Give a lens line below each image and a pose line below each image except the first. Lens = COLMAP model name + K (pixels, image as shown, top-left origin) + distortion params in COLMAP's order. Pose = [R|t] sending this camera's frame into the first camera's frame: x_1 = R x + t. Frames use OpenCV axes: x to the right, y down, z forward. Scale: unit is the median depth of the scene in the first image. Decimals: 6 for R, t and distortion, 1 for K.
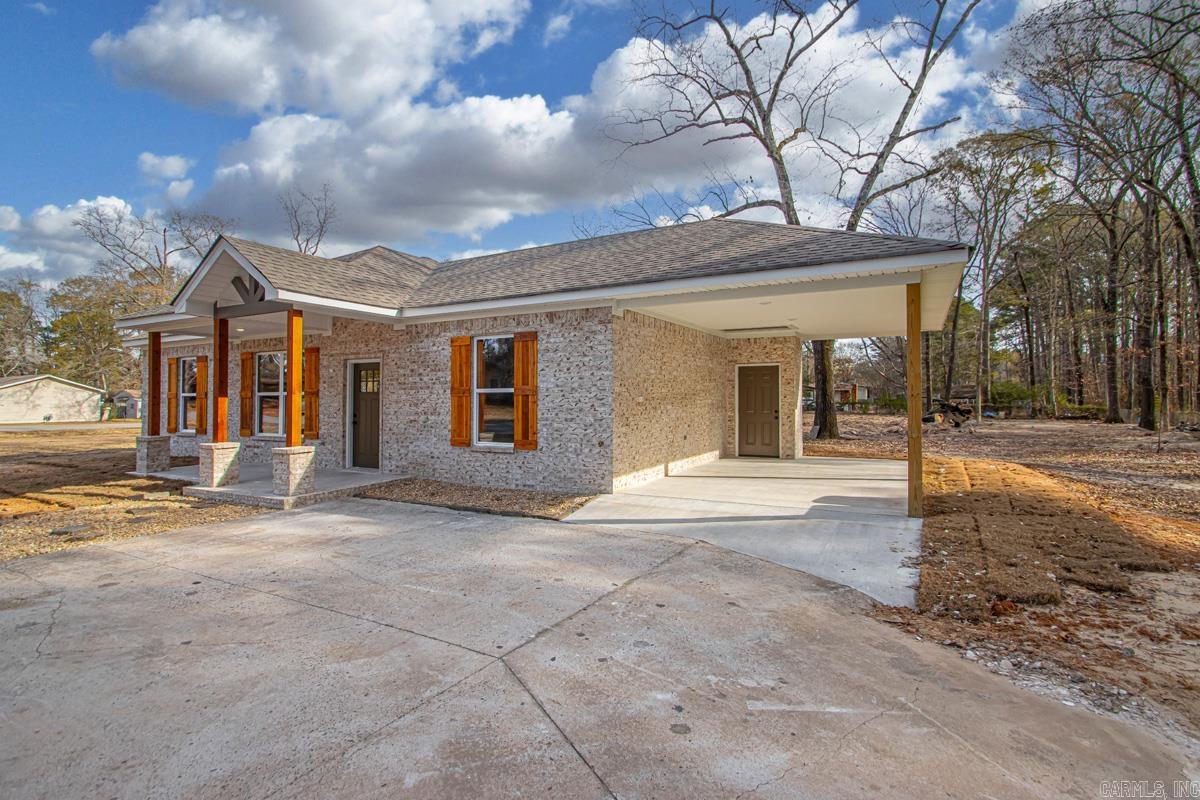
lens RADIAL K [[580.4, 0, 585.7], [0, 580.4, 383.8], [0, 0, 1]] dist [0.016642, -0.010929]
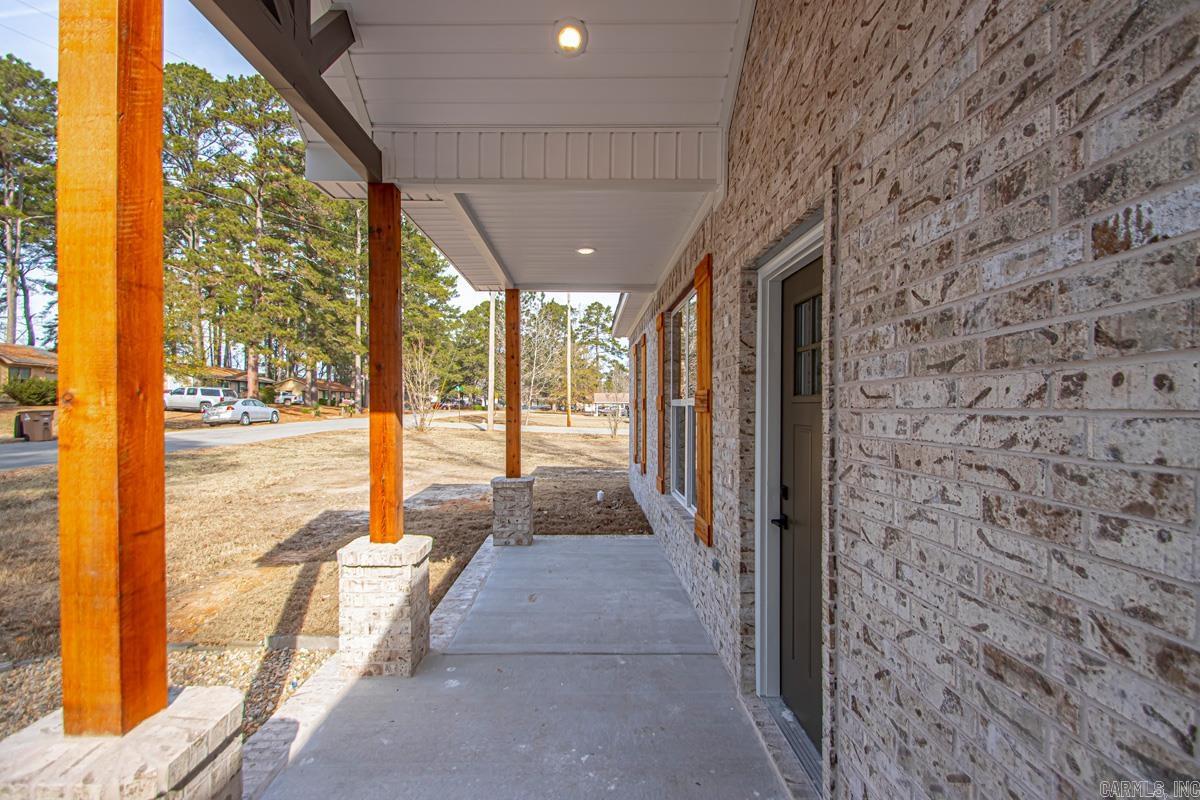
lens RADIAL K [[580.4, 0, 604.6], [0, 580.4, 401.2], [0, 0, 1]] dist [0.016642, -0.010929]
pose [[0.515046, -0.000905, -0.857162, -0.253174], [0.016522, 0.999824, 0.008872, 0.014507], [0.857003, -0.018731, 0.514971, 0.908813]]
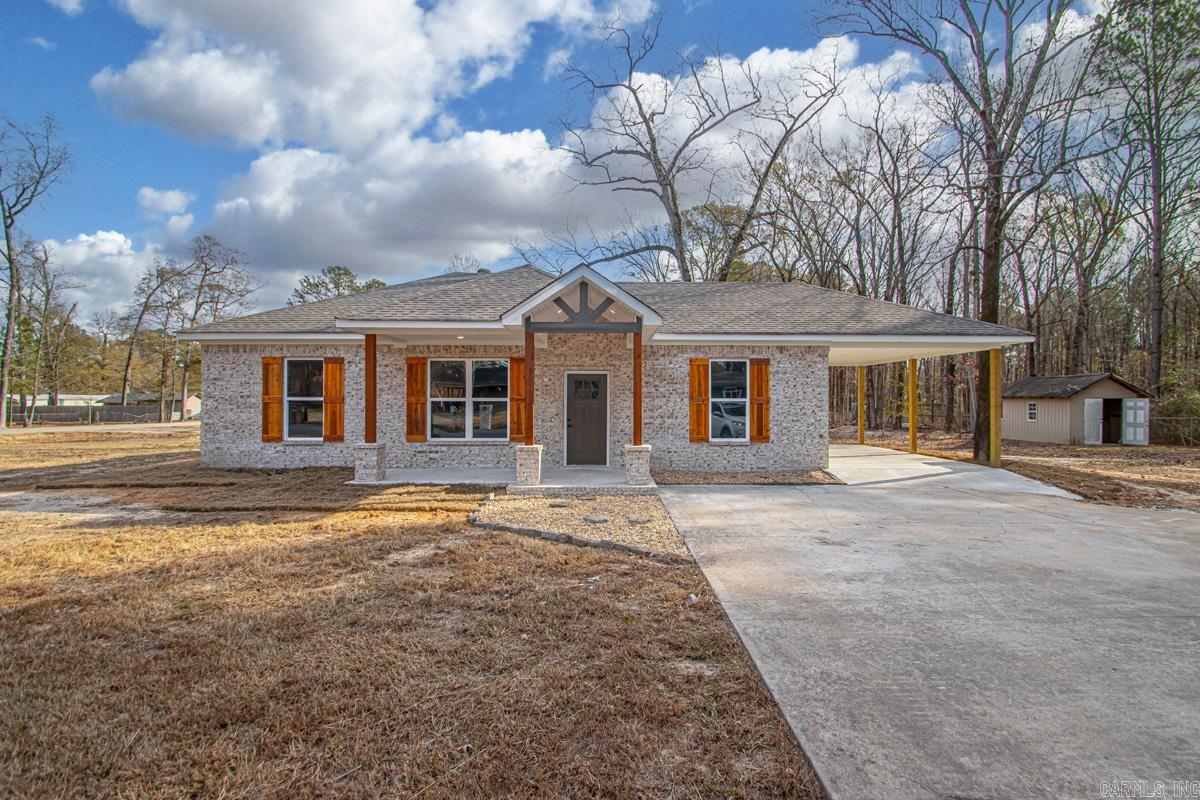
lens RADIAL K [[558.4, 0, 612.5], [0, 558.4, 394.6], [0, 0, 1]] dist [0.025852, -0.017087]
pose [[0.861253, 0.011767, 0.508040, -0.993801], [-0.019165, 0.999773, 0.009335, -0.007160], [-0.507815, -0.017776, 0.861283, 0.014979]]
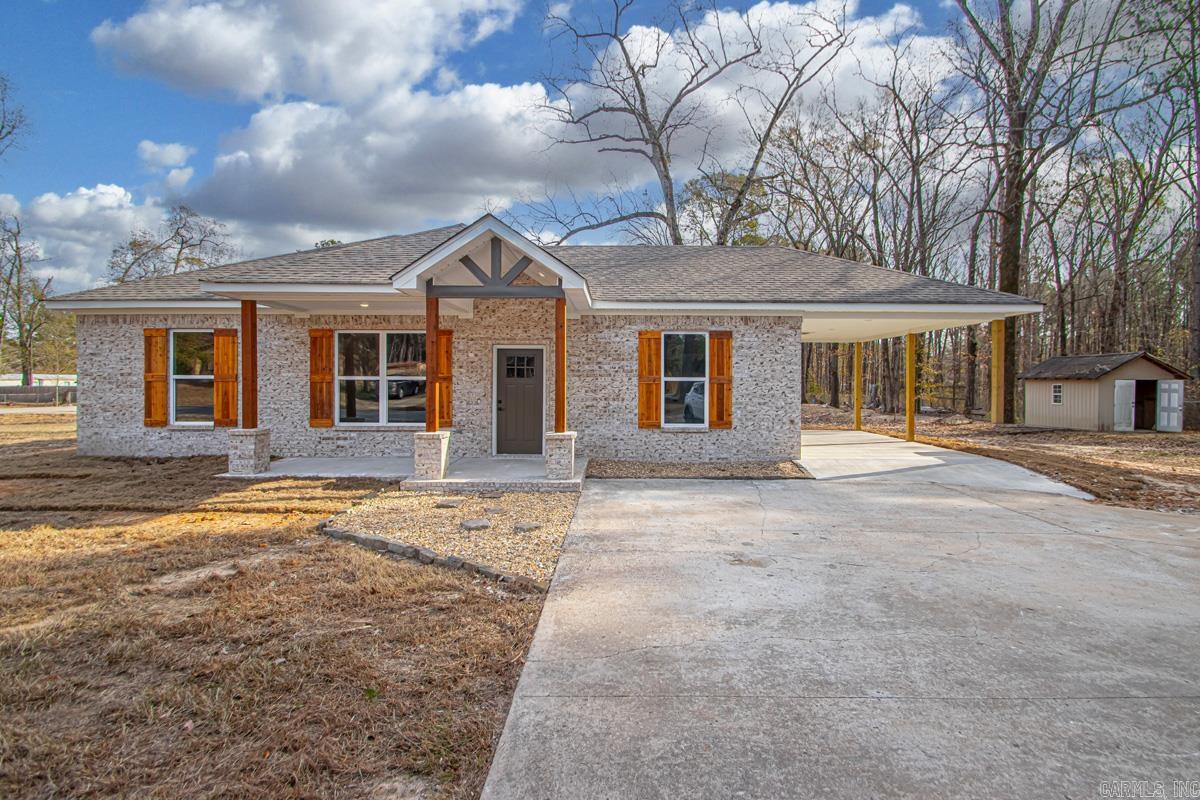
lens RADIAL K [[580.4, 0, 620.7], [0, 580.4, 384.1], [0, 0, 1]] dist [0.016642, -0.010929]
pose [[0.869153, 0.006703, 0.494498, -0.794797], [-0.020898, 0.999513, 0.023183, -0.002557], [-0.494102, -0.030483, 0.868870, 0.051900]]
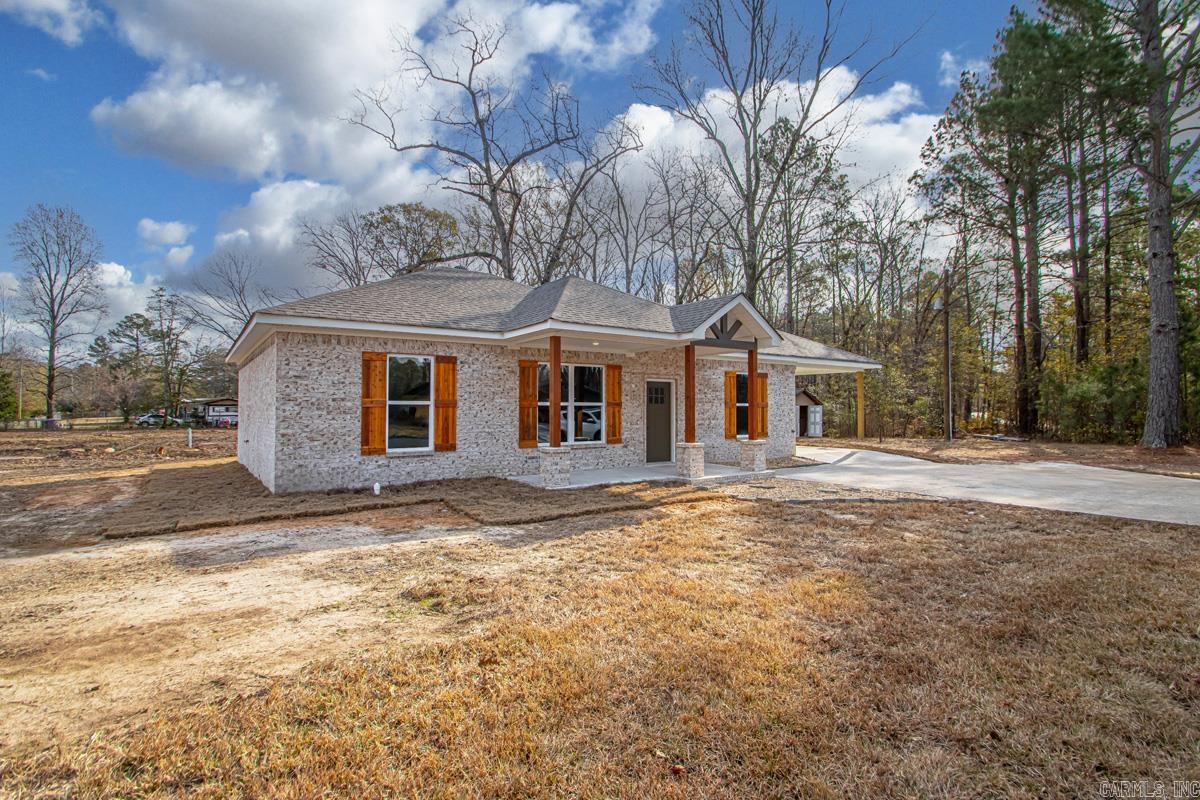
lens RADIAL K [[558.4, 0, 601.9], [0, 558.4, 403.6], [0, 0, 1]] dist [0.025852, -0.017087]
pose [[0.432013, 0.014599, 0.901749, -1.733617], [-0.022575, 0.999731, -0.005370, 0.025323], [-0.901585, -0.018037, 0.432226, 0.629976]]
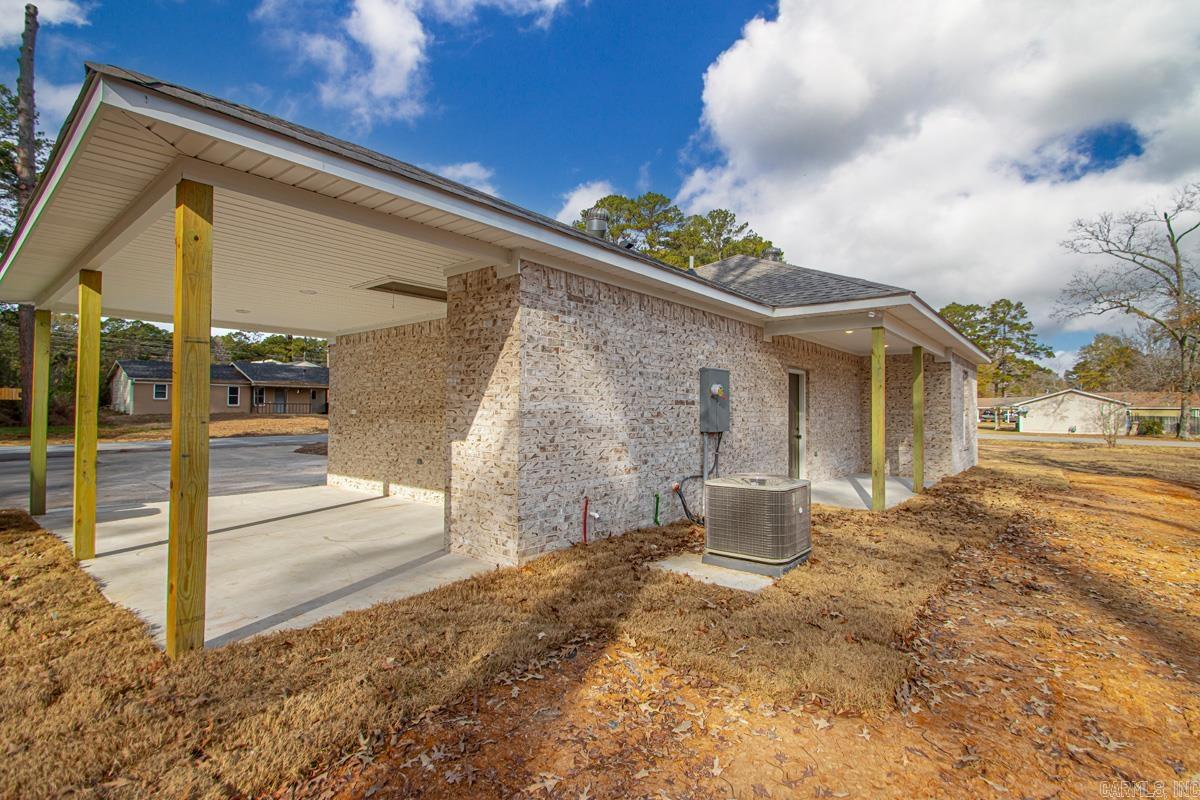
lens RADIAL K [[558.4, 0, 618.6], [0, 558.4, 388.0], [0, 0, 1]] dist [0.025852, -0.017087]
pose [[-0.160919, -0.034887, -0.986351, 0.962798], [0.018275, 0.999098, -0.038319, 0.028907], [0.986798, -0.024192, -0.160136, 1.514839]]
